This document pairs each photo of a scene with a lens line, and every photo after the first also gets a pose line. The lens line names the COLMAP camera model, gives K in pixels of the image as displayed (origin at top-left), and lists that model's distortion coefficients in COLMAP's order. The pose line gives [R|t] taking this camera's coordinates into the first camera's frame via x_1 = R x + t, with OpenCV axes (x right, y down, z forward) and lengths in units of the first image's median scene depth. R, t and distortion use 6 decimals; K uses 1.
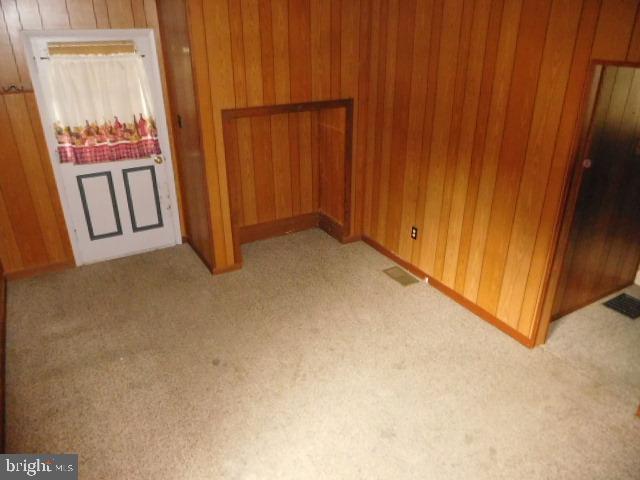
lens RADIAL K [[476.5, 0, 320.0], [0, 476.5, 239.5], [0, 0, 1]] dist [-0.009179, -0.001274]
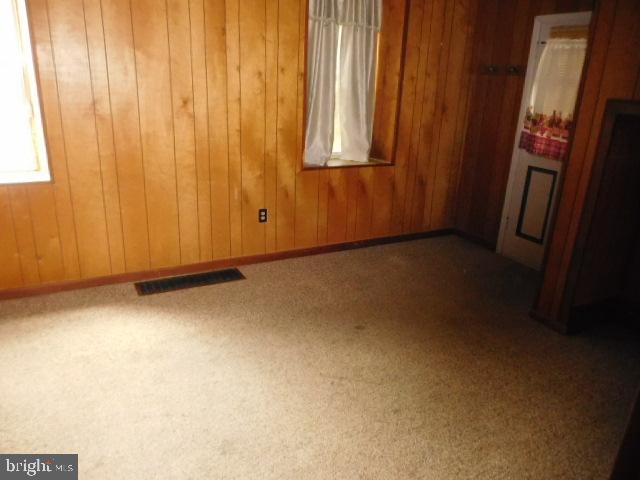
lens RADIAL K [[476.5, 0, 320.0], [0, 476.5, 239.9], [0, 0, 1]] dist [-0.009179, -0.001274]
pose [[-0.026705, 0.325953, -0.945009, 0.495167], [-0.461603, 0.834501, 0.300881, -0.107465], [0.886684, 0.444254, 0.128176, 0.589675]]
